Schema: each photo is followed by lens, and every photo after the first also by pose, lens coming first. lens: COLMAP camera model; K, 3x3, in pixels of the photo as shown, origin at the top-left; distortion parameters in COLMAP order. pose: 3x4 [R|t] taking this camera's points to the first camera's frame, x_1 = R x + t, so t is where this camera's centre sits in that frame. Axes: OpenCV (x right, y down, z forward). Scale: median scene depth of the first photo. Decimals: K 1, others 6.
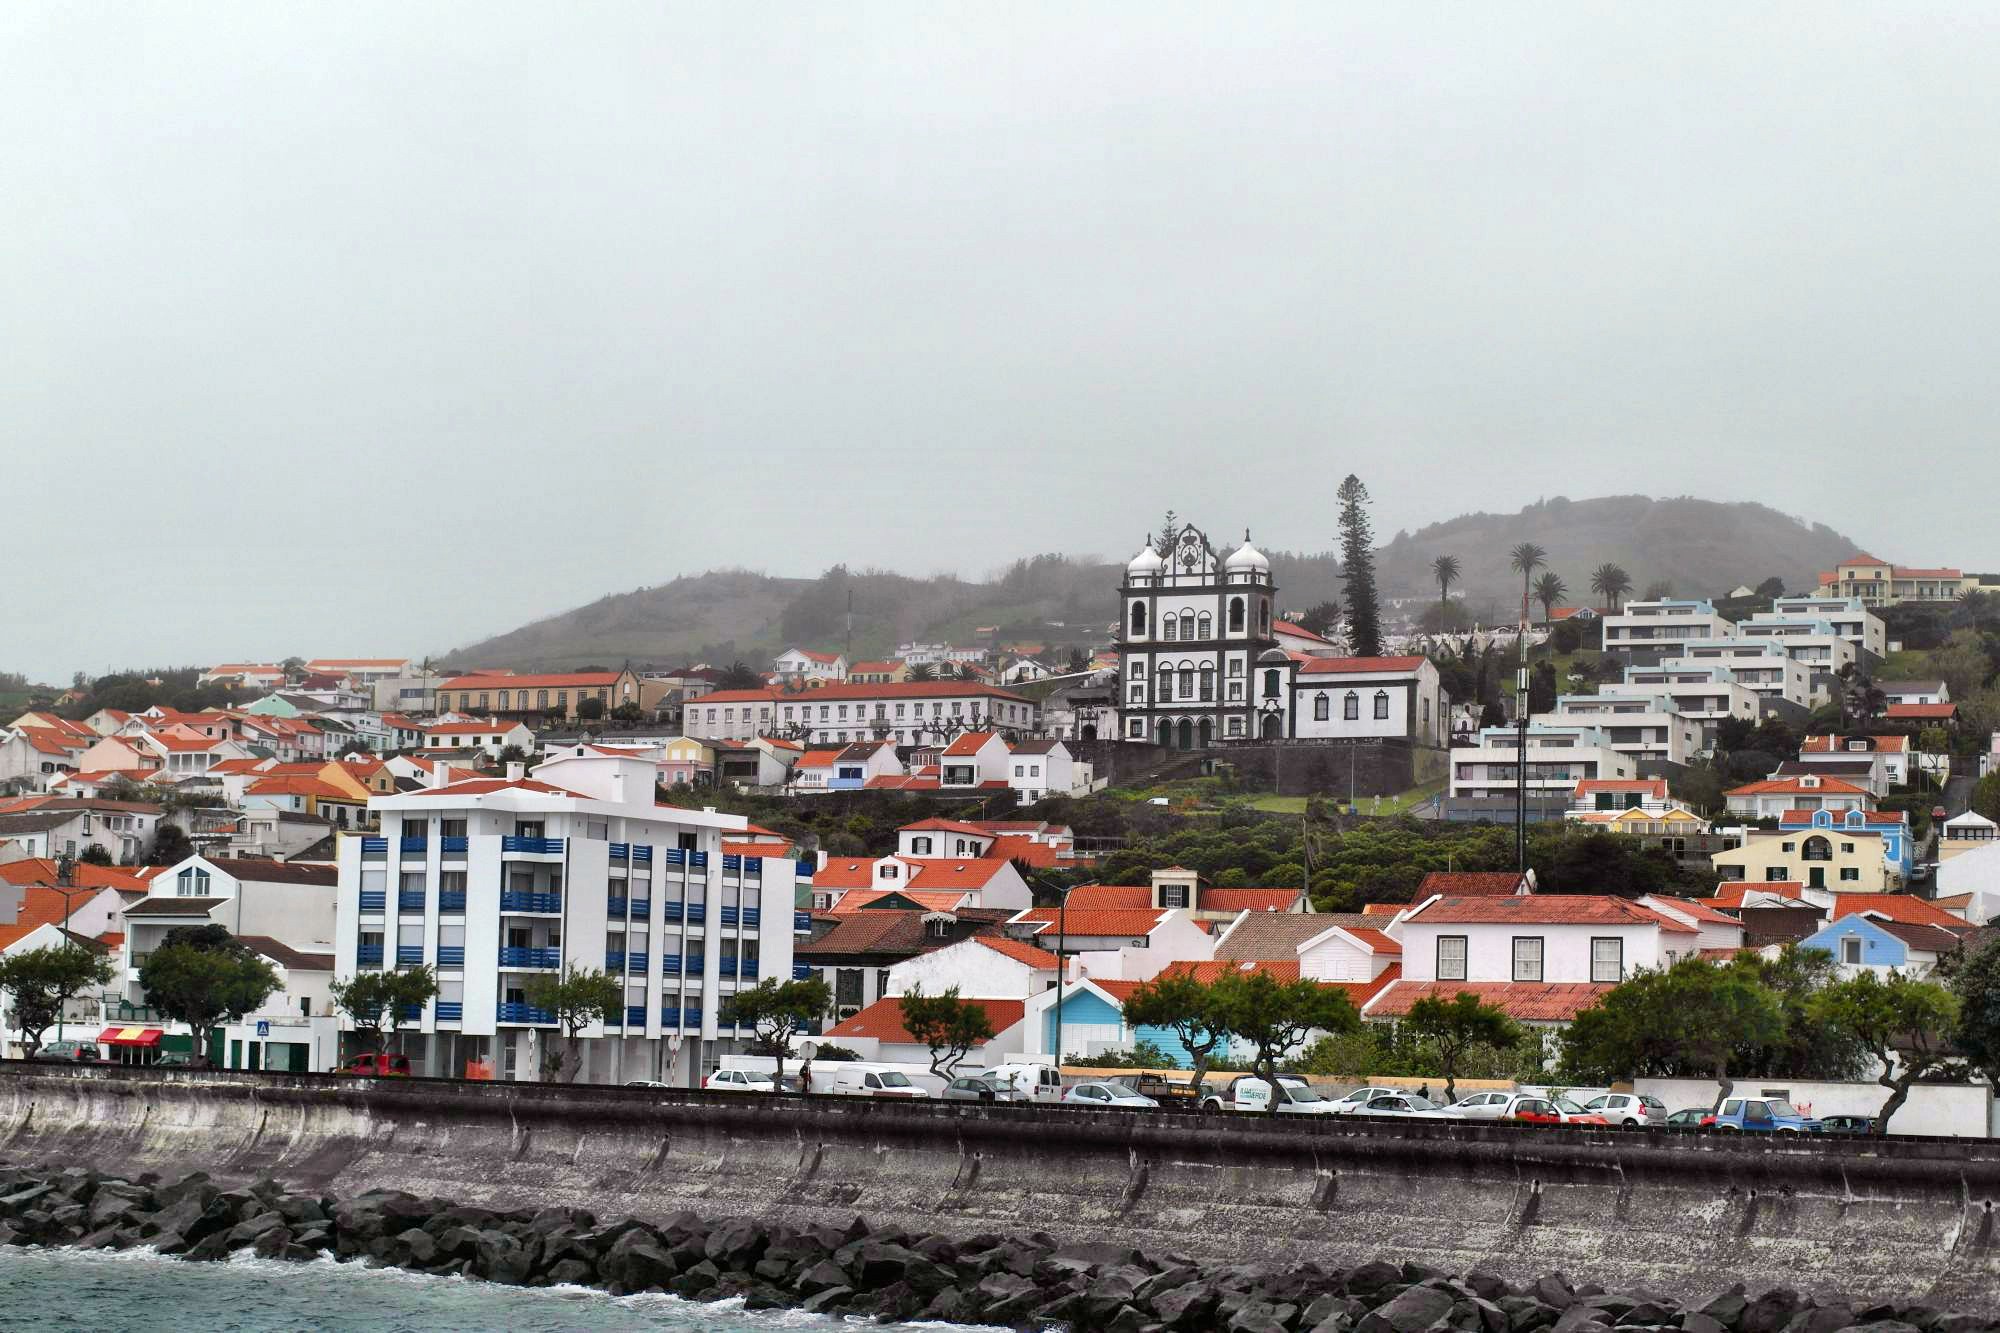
lens RADIAL K [[3892.0, 0, 1000.9], [0, 3892.0, 666.3], [0, 0, 1]] dist [-0.128163, 0.000000]
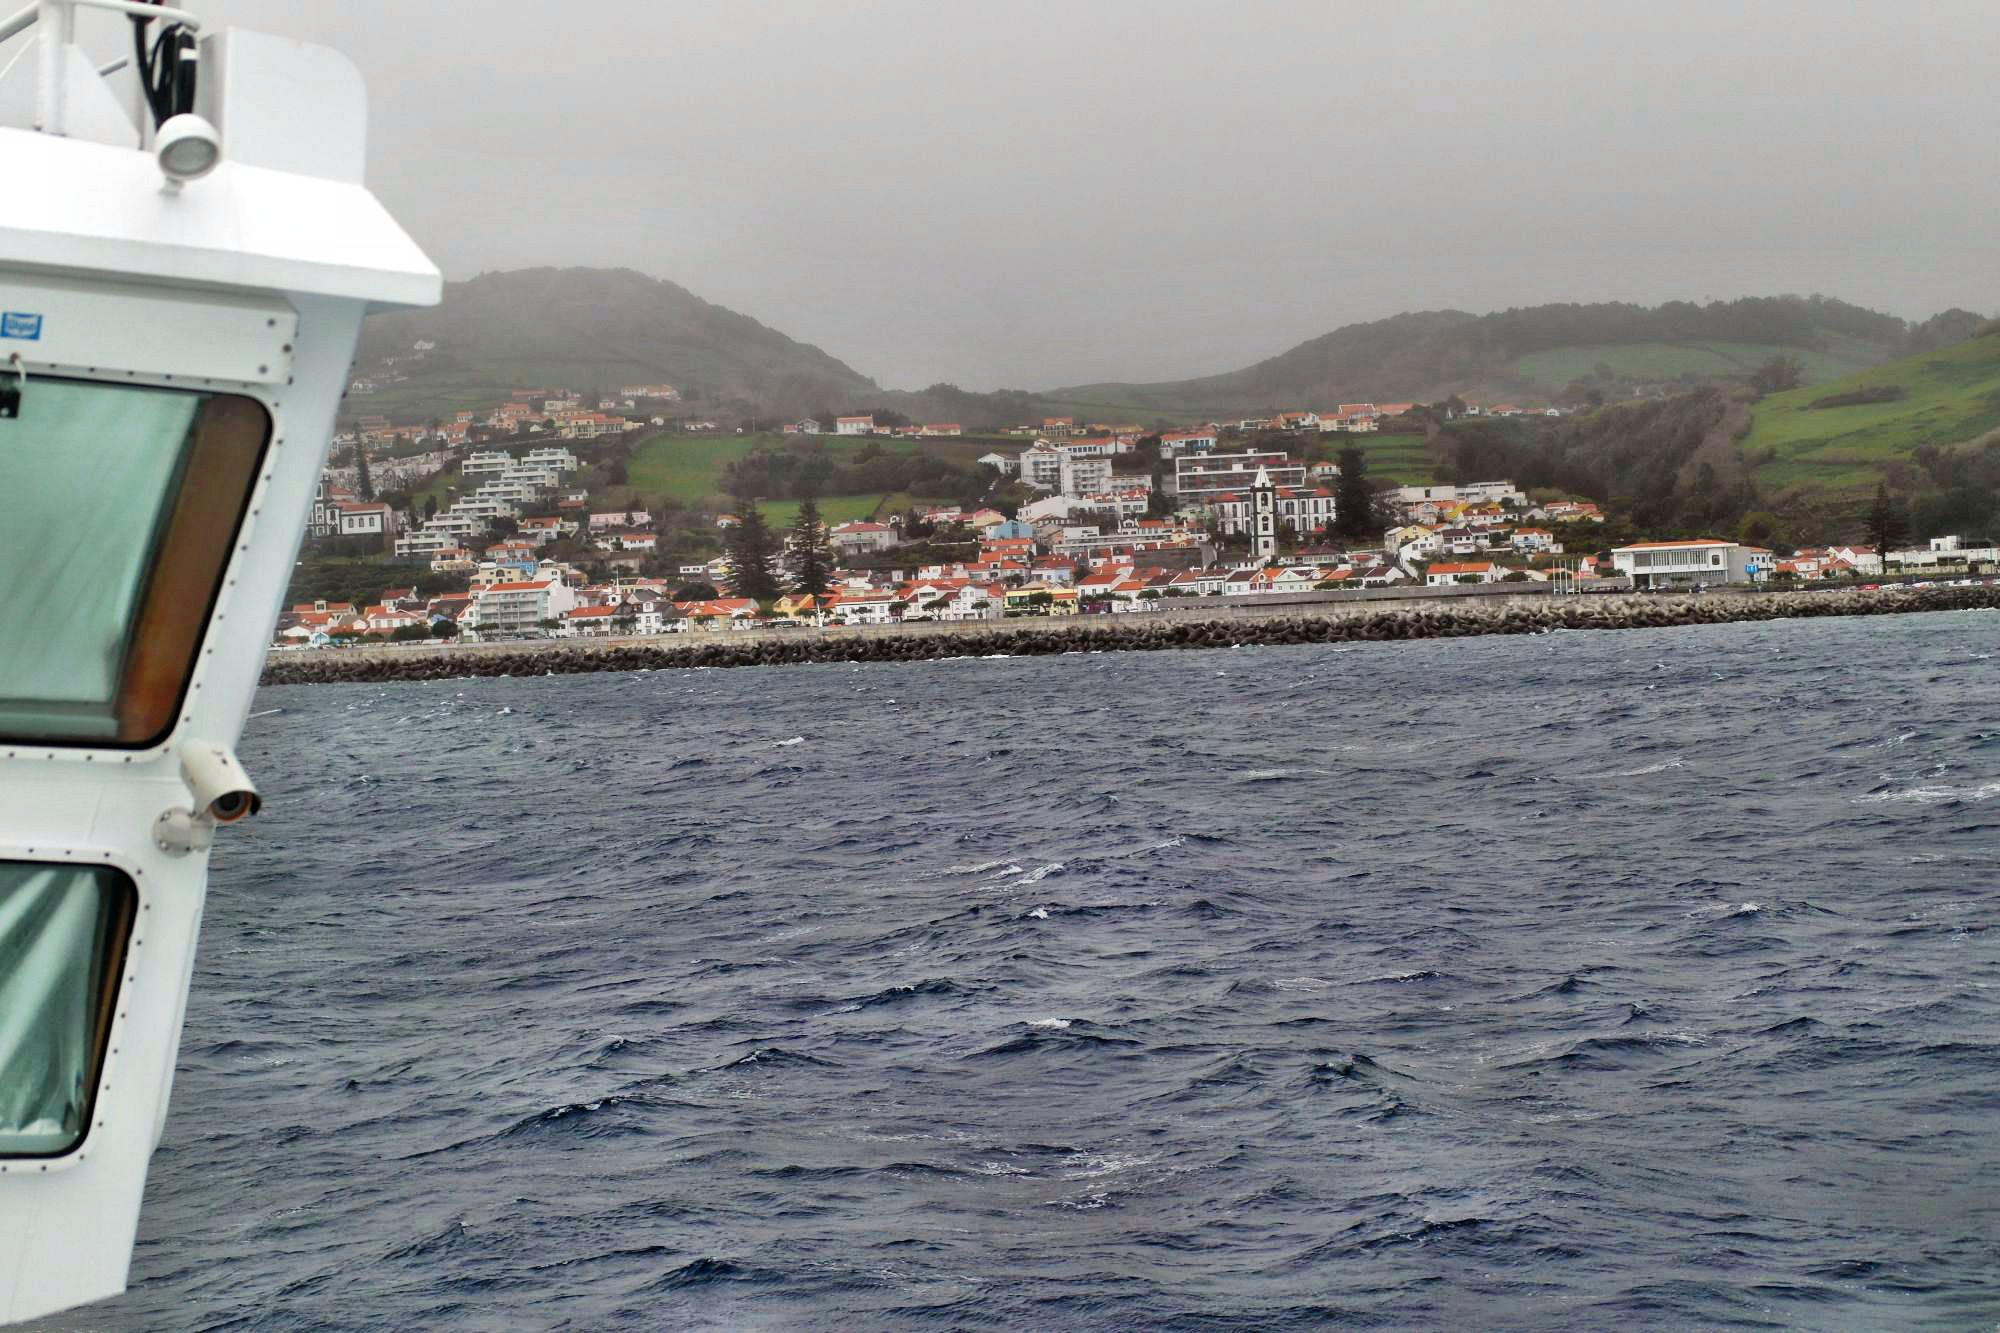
lens RADIAL K [[3892.0, 0, 996.6], [0, 3892.0, 670.5], [0, 0, 1]] dist [-0.128163, 0.000000]
pose [[0.967812, -0.072130, 0.241118, -0.156621], [0.046052, 0.992630, 0.112095, -0.183508], [-0.247426, -0.097383, 0.964000, -1.917072]]
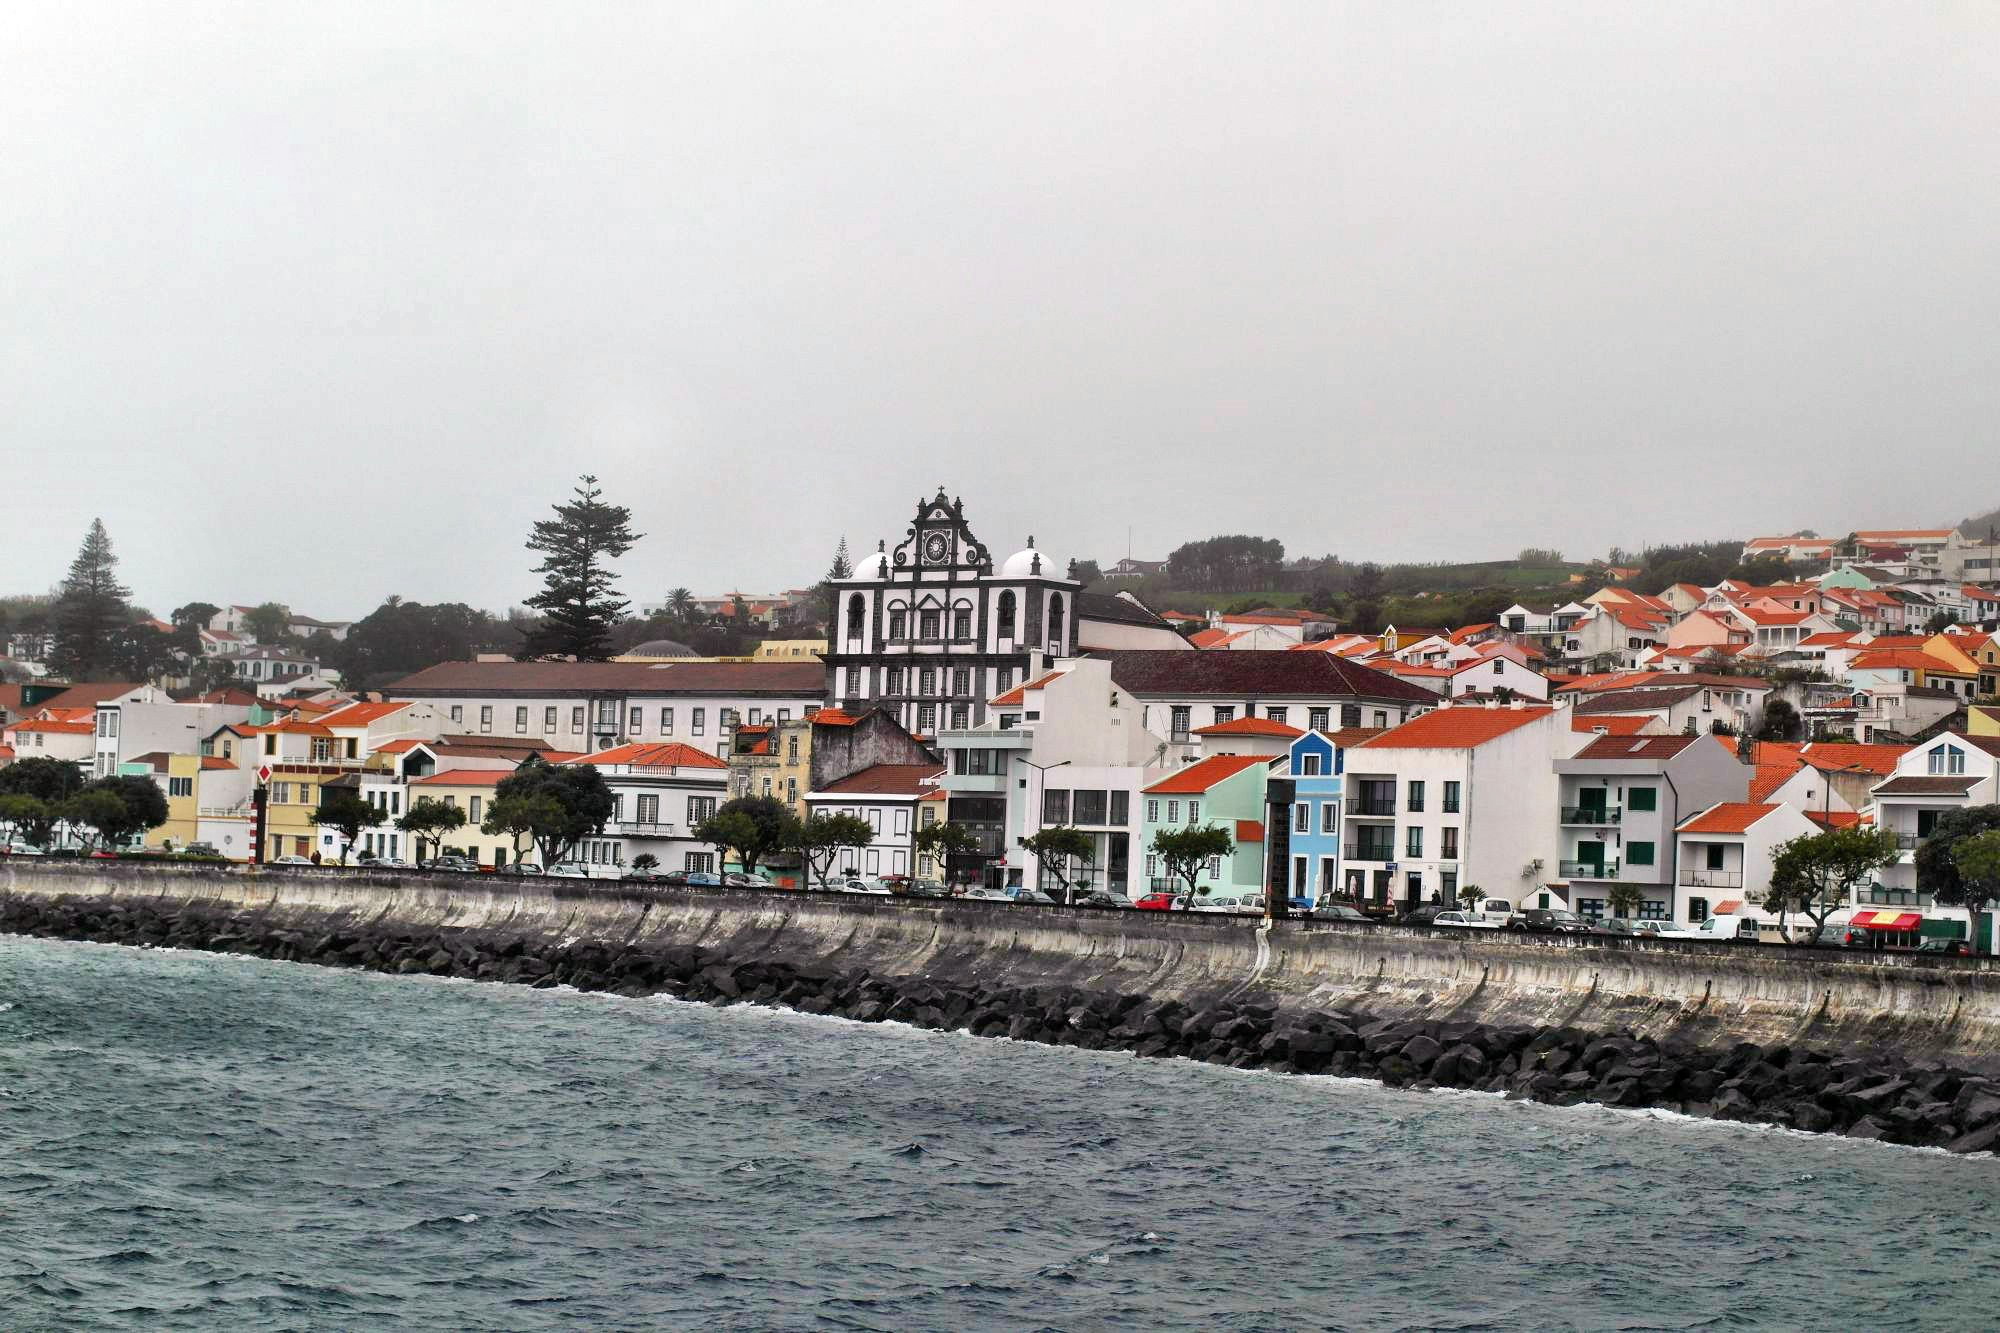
lens RADIAL K [[3892.0, 0, 997.8], [0, 3892.0, 668.7], [0, 0, 1]] dist [-0.128163, 0.000000]
pose [[0.929582, -0.004590, -0.368587, -0.031323], [0.016740, 0.999416, 0.029774, 0.000363], [0.368235, -0.033847, 0.929116, 0.011342]]
